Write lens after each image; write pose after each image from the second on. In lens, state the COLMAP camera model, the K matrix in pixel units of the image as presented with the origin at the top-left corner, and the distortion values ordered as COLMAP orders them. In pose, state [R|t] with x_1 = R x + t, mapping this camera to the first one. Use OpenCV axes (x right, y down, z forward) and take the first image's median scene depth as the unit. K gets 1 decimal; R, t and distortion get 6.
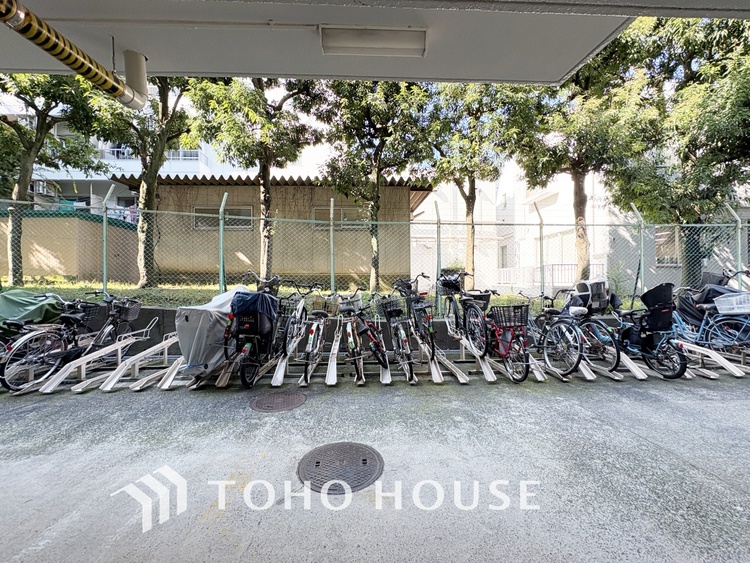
lens RADIAL K [[300.0, 0, 374.5], [0, 300.0, 281.5], [0, 0, 1]] dist [-0.001464, -0.000071]
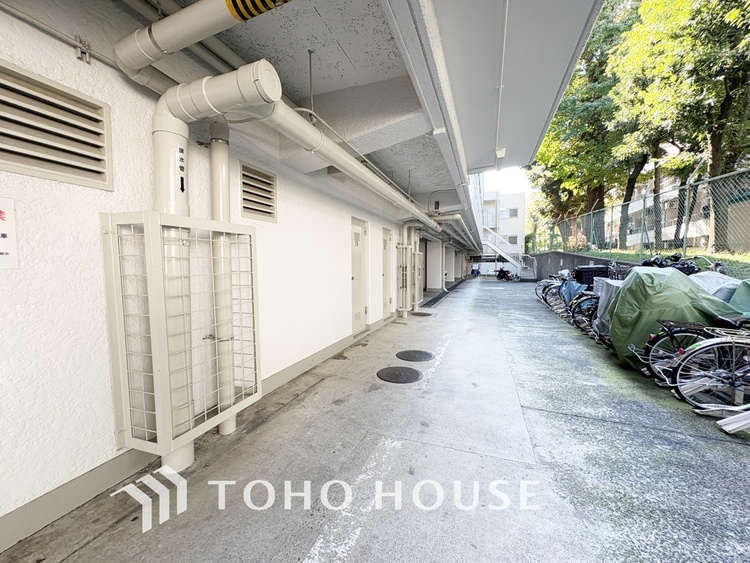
lens RADIAL K [[300.0, 0, 372.1], [0, 300.0, 281.6], [0, 0, 1]] dist [-0.001464, -0.000071]
pose [[-0.401938, 0.051599, -0.914212, -0.223812], [0.011983, 0.998622, 0.051094, -0.005459], [0.915588, 0.009581, -0.402003, 0.663254]]
